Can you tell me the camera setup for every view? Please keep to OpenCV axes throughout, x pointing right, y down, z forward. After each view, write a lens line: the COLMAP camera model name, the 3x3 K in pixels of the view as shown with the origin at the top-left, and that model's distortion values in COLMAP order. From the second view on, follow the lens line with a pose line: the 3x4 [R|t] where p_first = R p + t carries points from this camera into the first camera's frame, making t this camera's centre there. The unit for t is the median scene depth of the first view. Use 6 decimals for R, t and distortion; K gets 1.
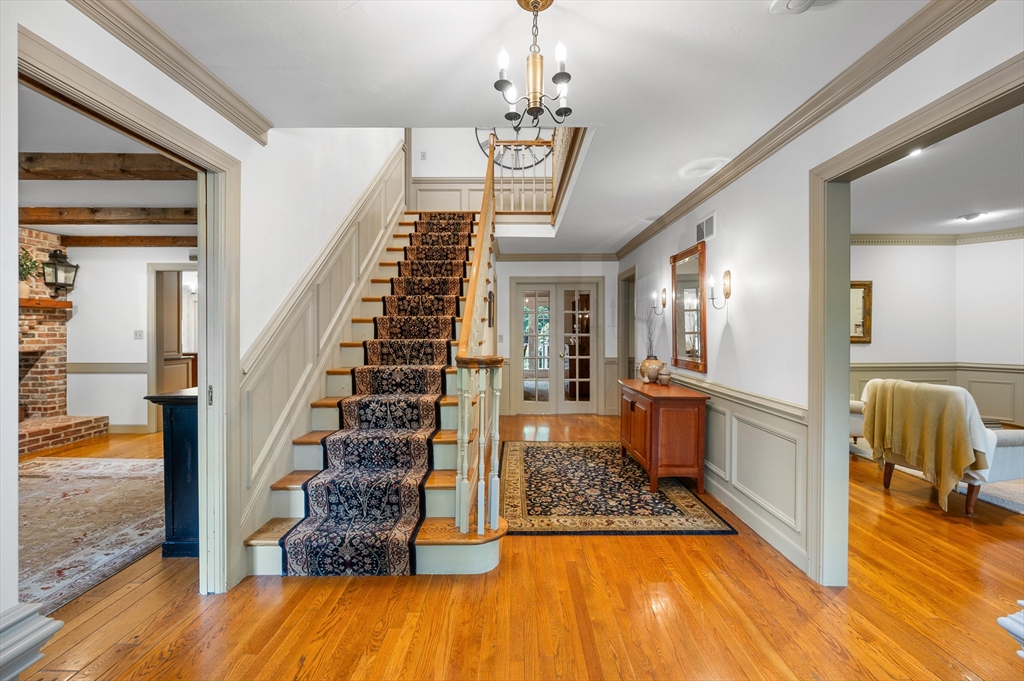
lens RADIAL K [[406.7, 0, 519.3], [0, 406.7, 331.8], [0, 0, 1]] dist [-0.001483, -0.000224]
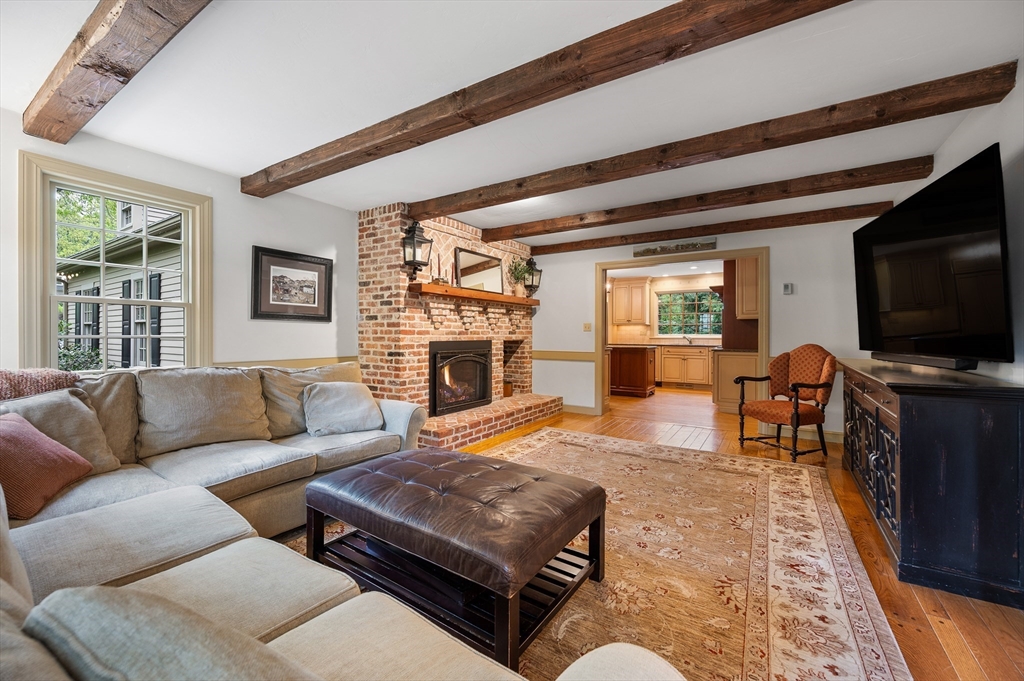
lens RADIAL K [[406.7, 0, 519.3], [0, 406.7, 331.8], [0, 0, 1]] dist [-0.001483, -0.000224]
pose [[0.835965, -0.001835, -0.548779, -0.493729], [-0.000971, 0.999988, -0.004822, 0.027299], [0.548782, 0.004564, 0.835953, -0.048154]]
